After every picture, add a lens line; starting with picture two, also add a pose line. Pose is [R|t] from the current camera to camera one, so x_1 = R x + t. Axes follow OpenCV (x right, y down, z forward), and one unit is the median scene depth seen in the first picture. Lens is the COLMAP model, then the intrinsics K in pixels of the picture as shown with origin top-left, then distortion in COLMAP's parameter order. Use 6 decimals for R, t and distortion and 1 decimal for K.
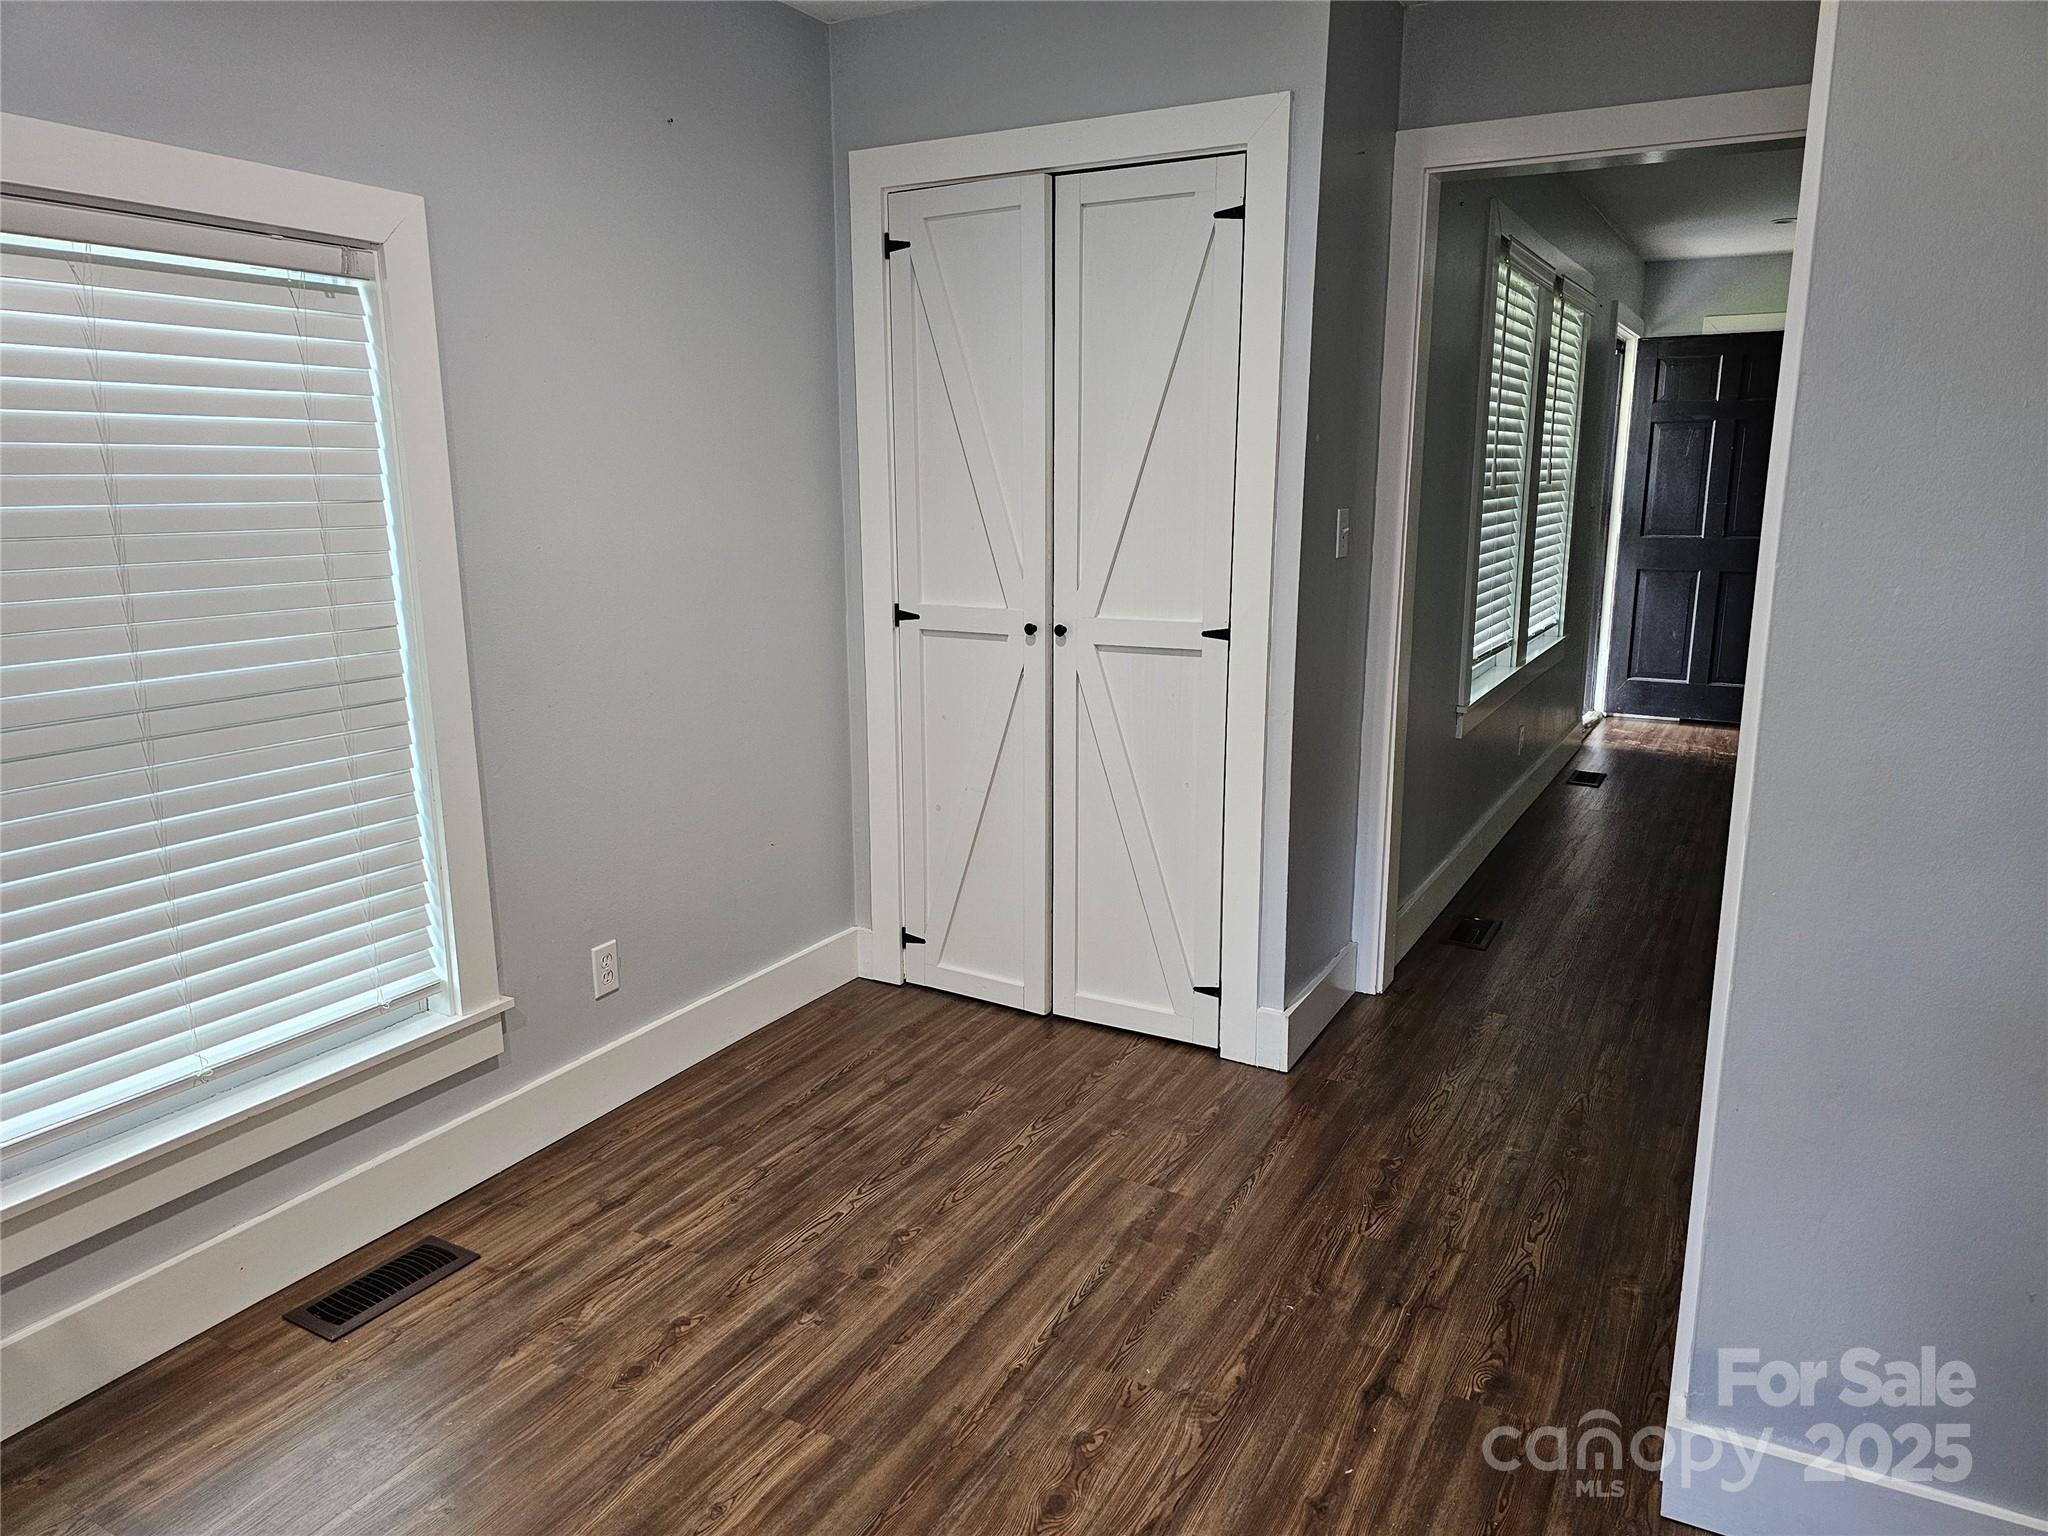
lens RADIAL K [[1360.5, 0, 1033.3], [0, 1360.5, 772.7], [0, 0, 1]] dist [0.035844, -0.036107]
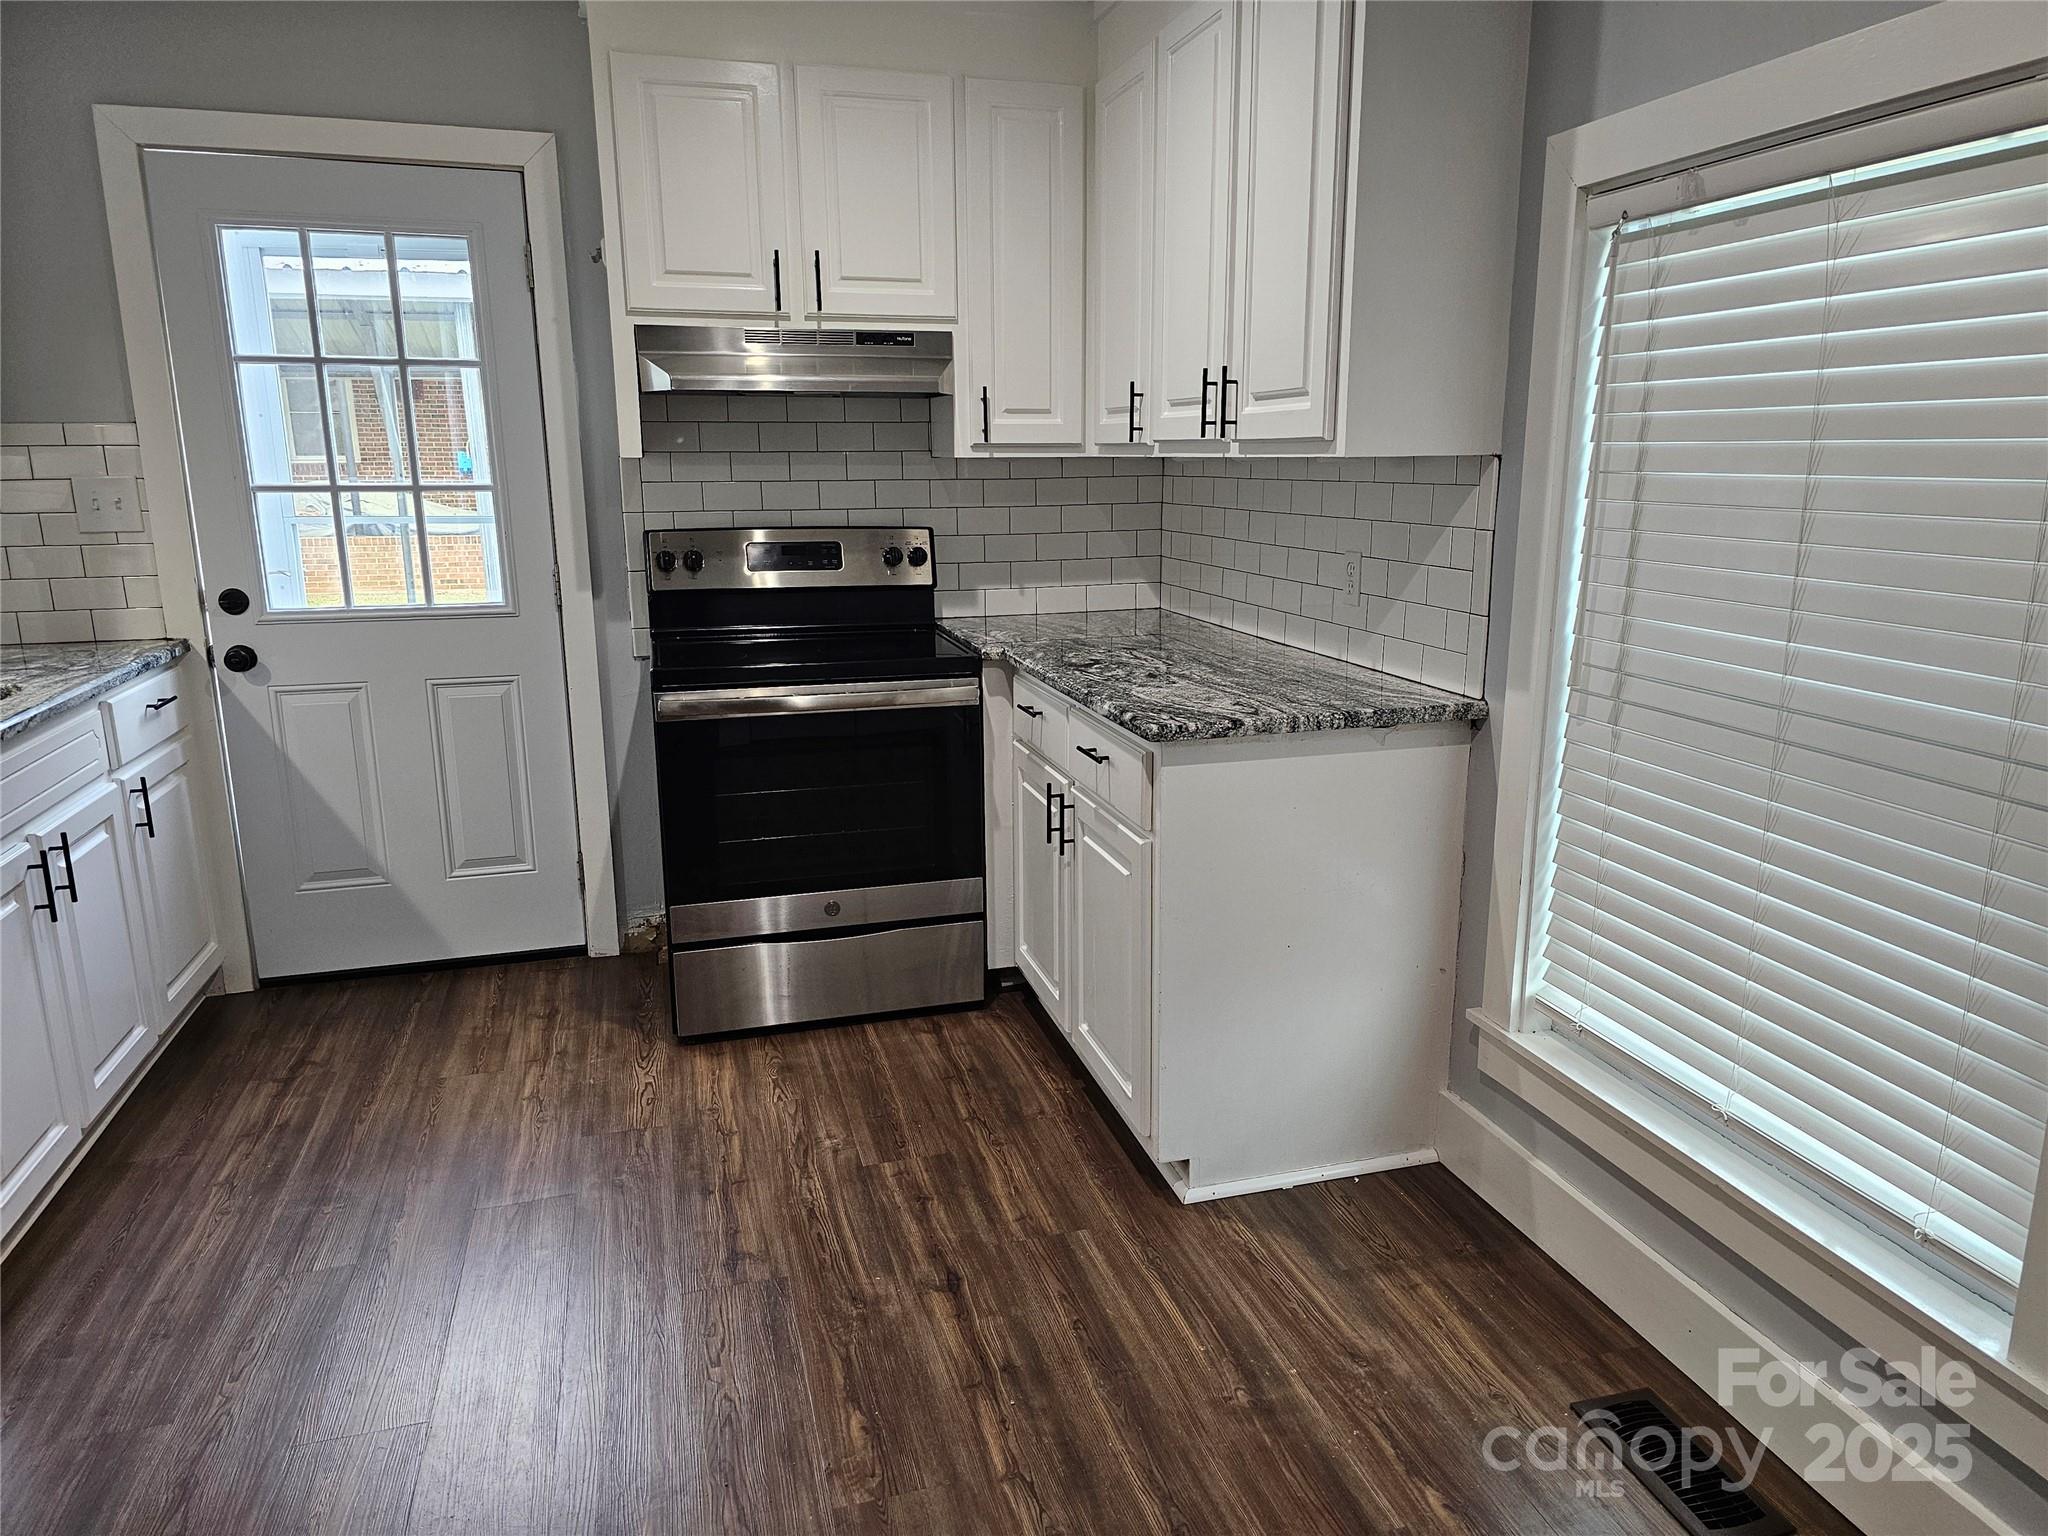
lens RADIAL K [[1360.5, 0, 1033.3], [0, 1360.5, 772.7], [0, 0, 1]] dist [0.035844, -0.036107]
pose [[-0.702338, 0.167608, -0.691830, 0.352195], [-0.150421, 0.914994, 0.374379, -0.302374], [0.695769, 0.367006, -0.617423, 1.392393]]
